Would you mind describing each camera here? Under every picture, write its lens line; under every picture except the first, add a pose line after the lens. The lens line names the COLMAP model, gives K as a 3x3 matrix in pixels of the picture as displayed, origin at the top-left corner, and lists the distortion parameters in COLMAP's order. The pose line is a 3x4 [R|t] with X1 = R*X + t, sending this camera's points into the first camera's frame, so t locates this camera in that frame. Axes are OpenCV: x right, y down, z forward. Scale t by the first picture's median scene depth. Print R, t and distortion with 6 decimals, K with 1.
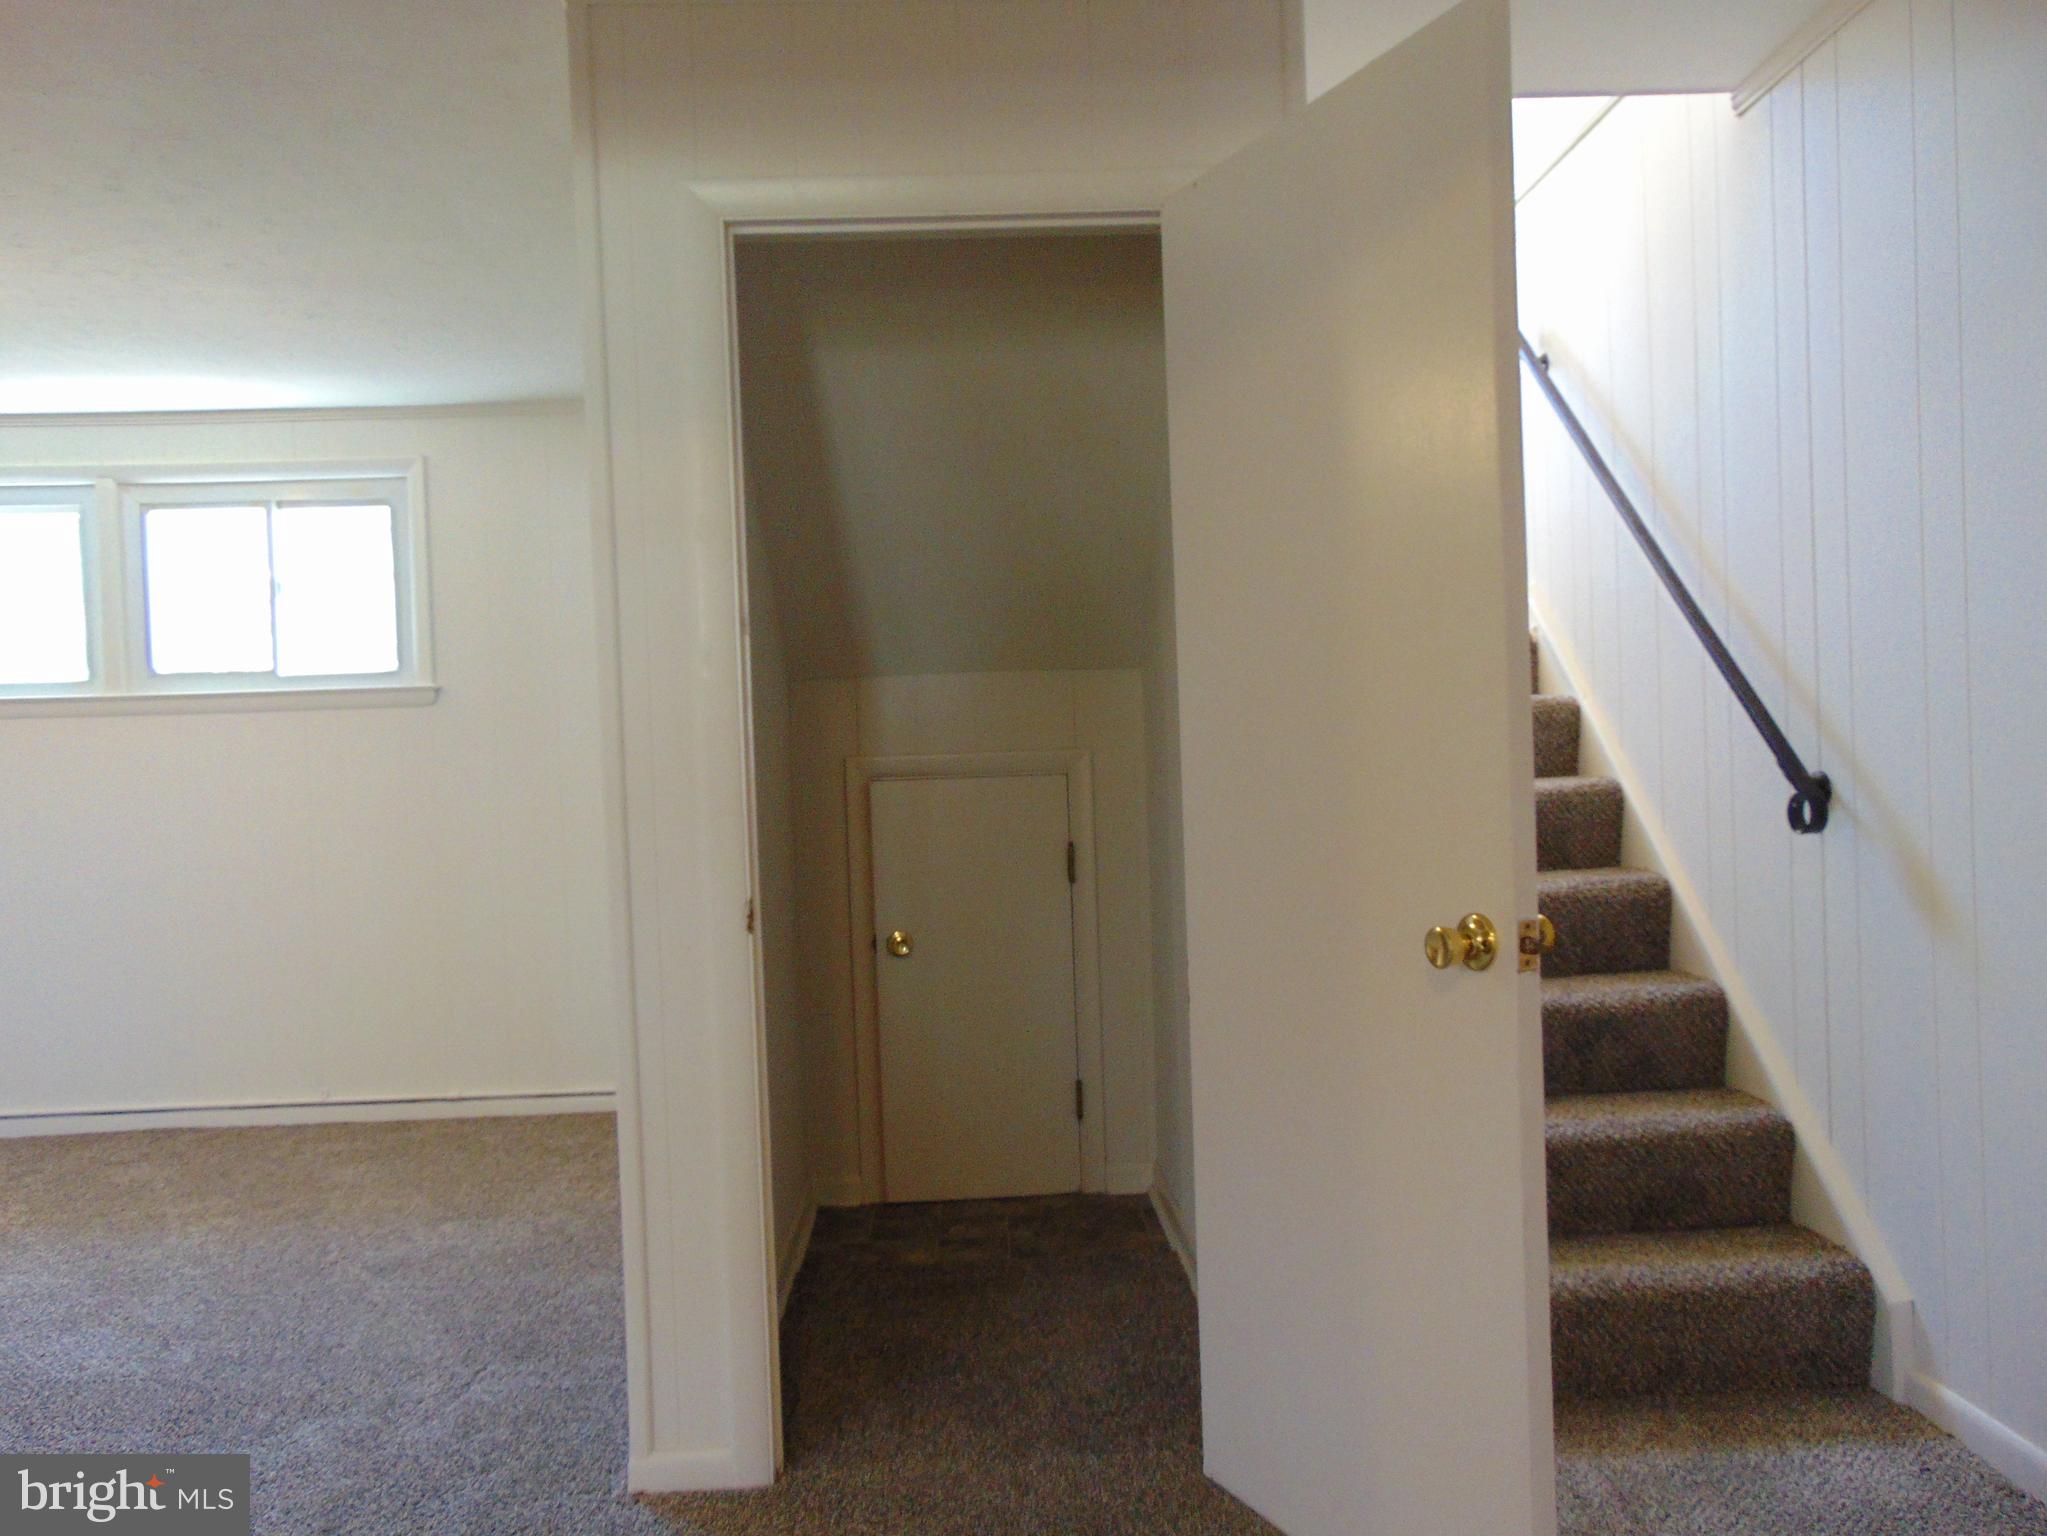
lens RADIAL K [[1535.4, 0, 1028.7], [0, 1535.4, 786.8], [0, 0, 1]] dist [-0.028409, 0.062396]
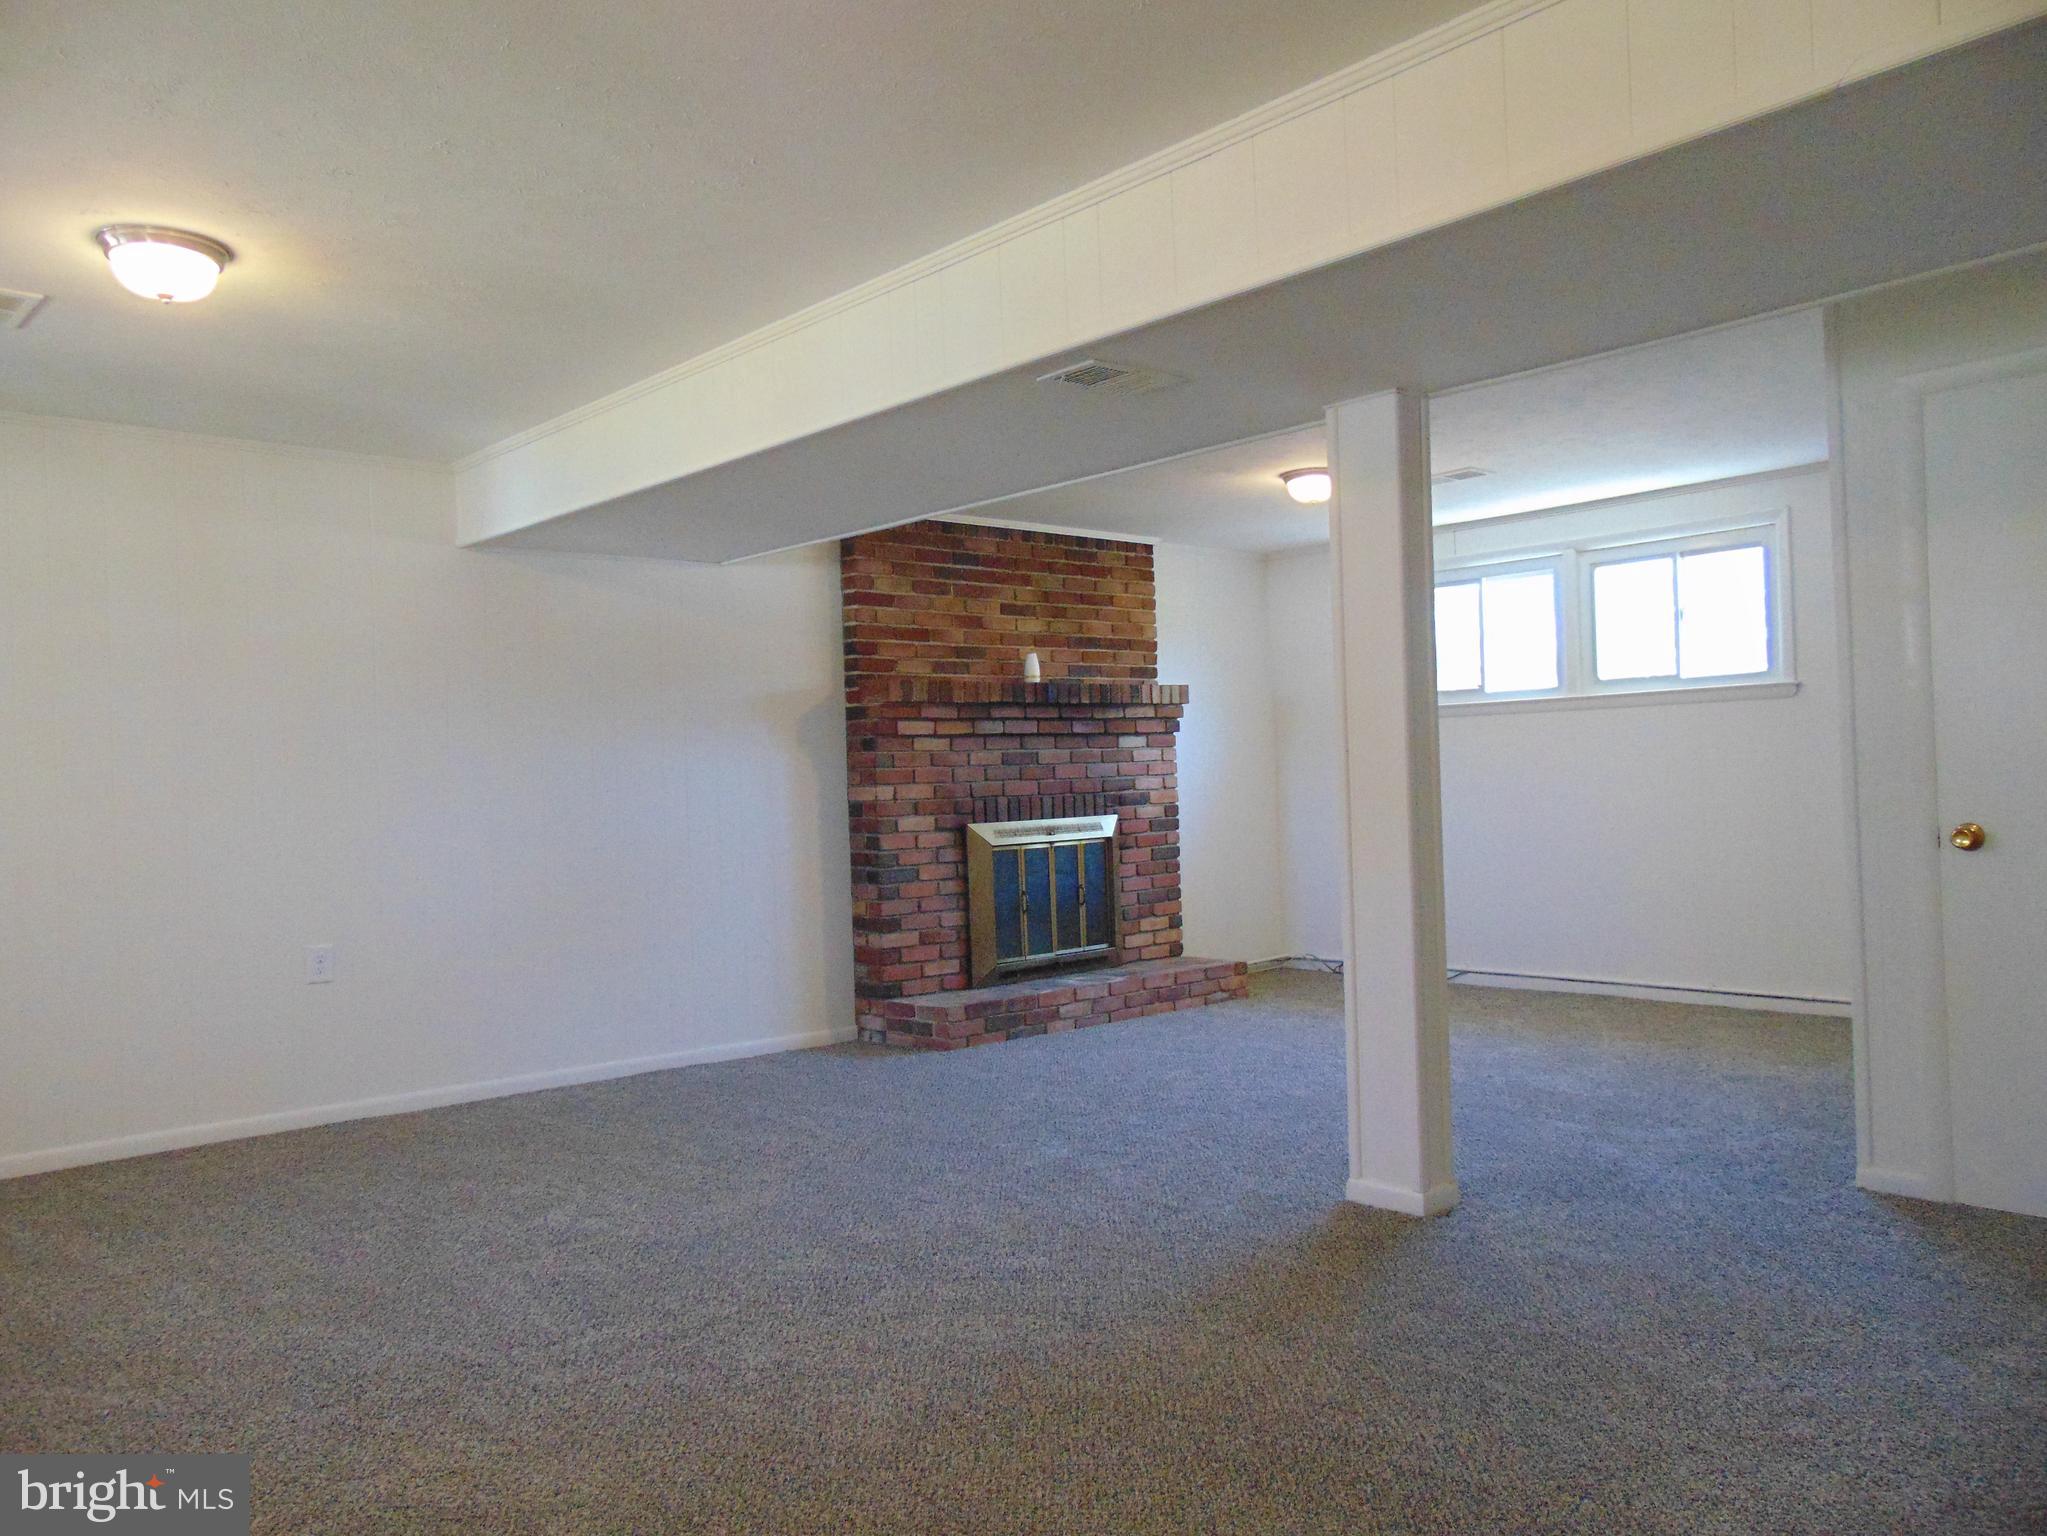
lens RADIAL K [[1535.4, 0, 1032.7], [0, 1535.4, 779.9], [0, 0, 1]] dist [-0.028409, 0.062396]
pose [[0.641324, 0.013294, -0.767155, 0.198222], [-0.001360, 0.999868, 0.016190, -0.002608], [0.767269, -0.009339, 0.641258, -0.339422]]
